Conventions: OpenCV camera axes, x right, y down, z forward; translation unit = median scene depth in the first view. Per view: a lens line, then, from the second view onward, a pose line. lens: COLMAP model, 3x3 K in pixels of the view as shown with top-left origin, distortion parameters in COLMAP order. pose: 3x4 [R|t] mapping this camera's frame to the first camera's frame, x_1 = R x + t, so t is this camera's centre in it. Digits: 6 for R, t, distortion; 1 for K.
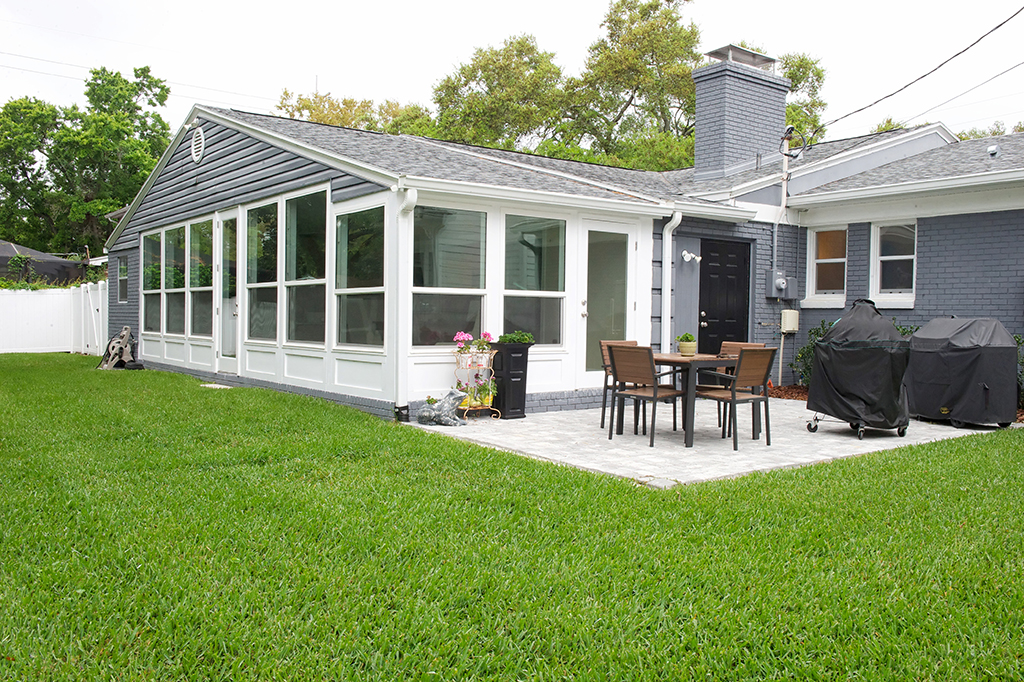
lens RADIAL K [[849.3, 0, 512.0], [0, 849.3, 341.0], [0, 0, 1]] dist [-0.008267, -0.003487]
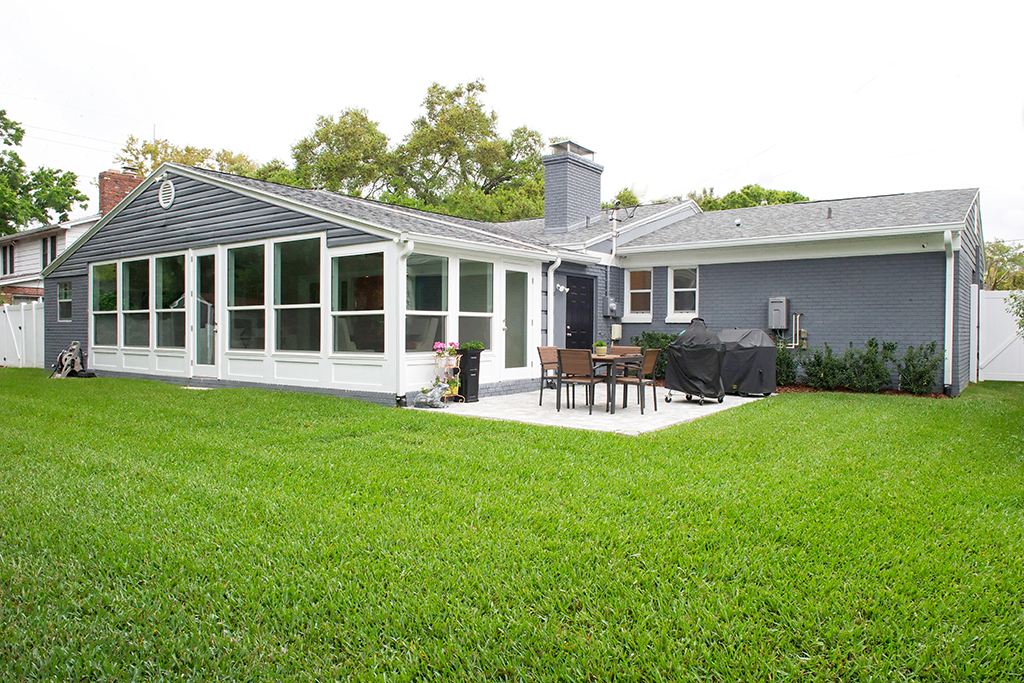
lens RADIAL K [[674.1, 0, 512.0], [0, 674.1, 341.5], [0, 0, 1]] dist [-0.045764, -0.002533]
pose [[0.961276, -0.013433, 0.275261, -0.188844], [0.016090, 0.999843, -0.007397, -0.000933], [-0.275119, 0.011540, 0.961341, -0.083698]]
